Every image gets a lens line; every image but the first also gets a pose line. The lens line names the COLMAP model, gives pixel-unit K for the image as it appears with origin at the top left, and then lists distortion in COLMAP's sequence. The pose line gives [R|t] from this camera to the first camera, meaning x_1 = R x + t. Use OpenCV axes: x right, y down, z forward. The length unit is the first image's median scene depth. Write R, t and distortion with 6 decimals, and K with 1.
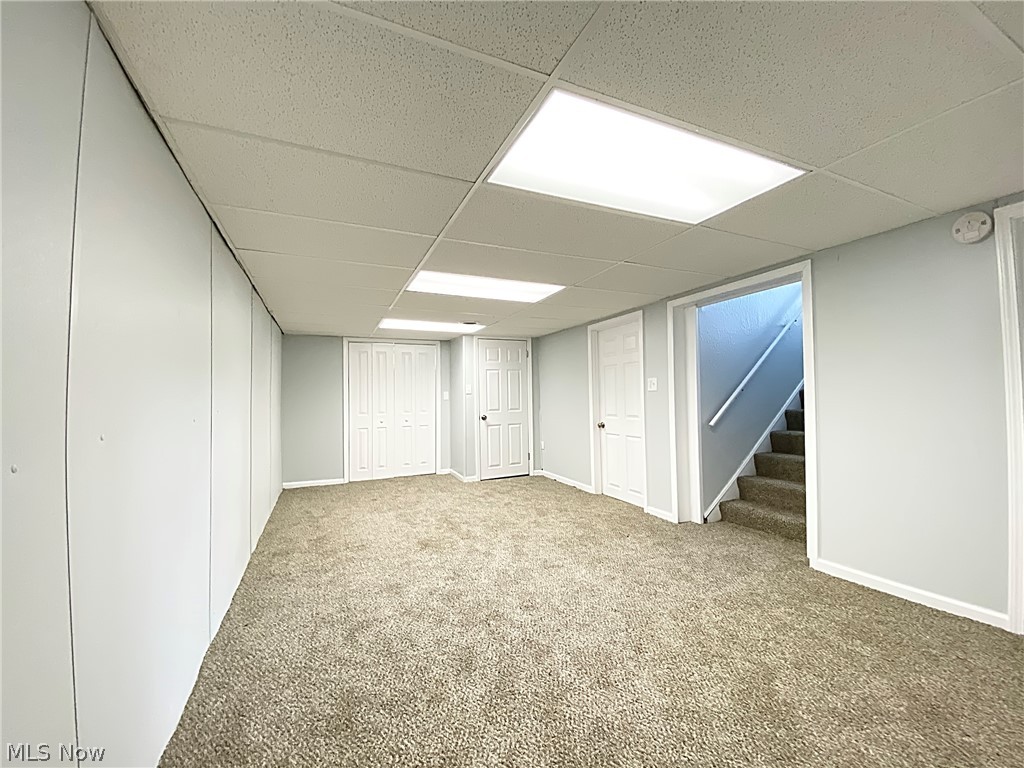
lens RADIAL K [[417.1, 0, 512.1], [0, 417.1, 385.5], [0, 0, 1]] dist [-0.012648, -0.008249]
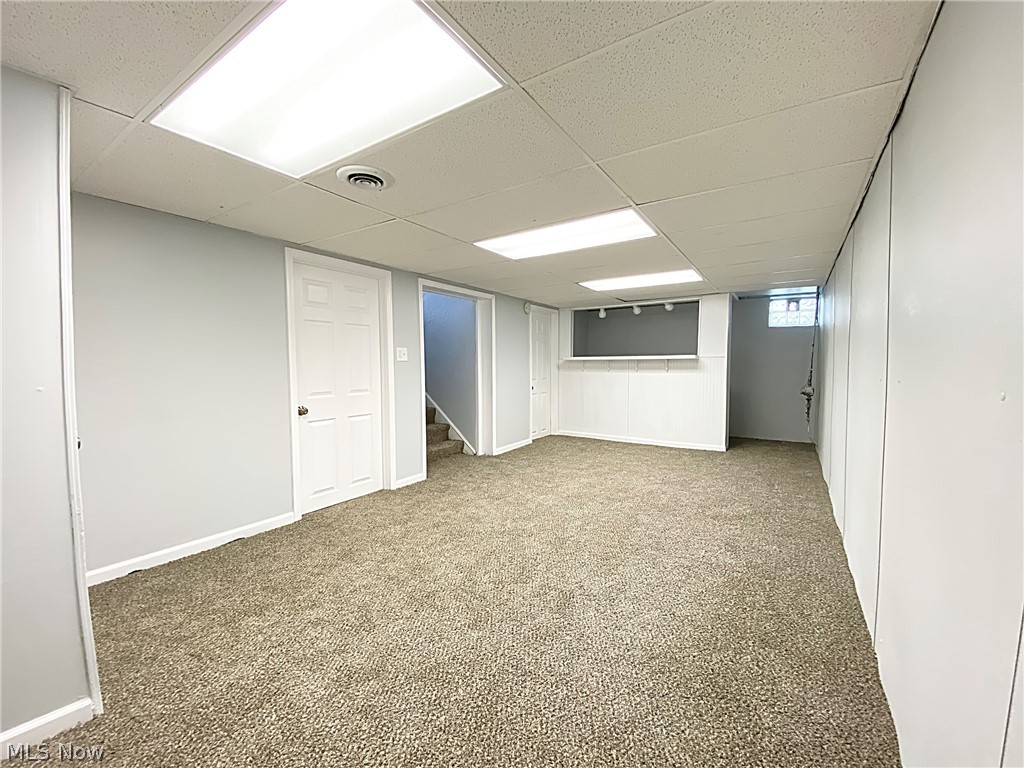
lens RADIAL K [[417.1, 0, 509.3], [0, 417.1, 385.7], [0, 0, 1]] dist [-0.012648, -0.008249]
pose [[-0.524496, -0.003356, 0.851407, -0.602745], [-0.000821, 0.999994, 0.003436, 0.064736], [-0.851413, 0.001103, -0.524495, 1.269052]]
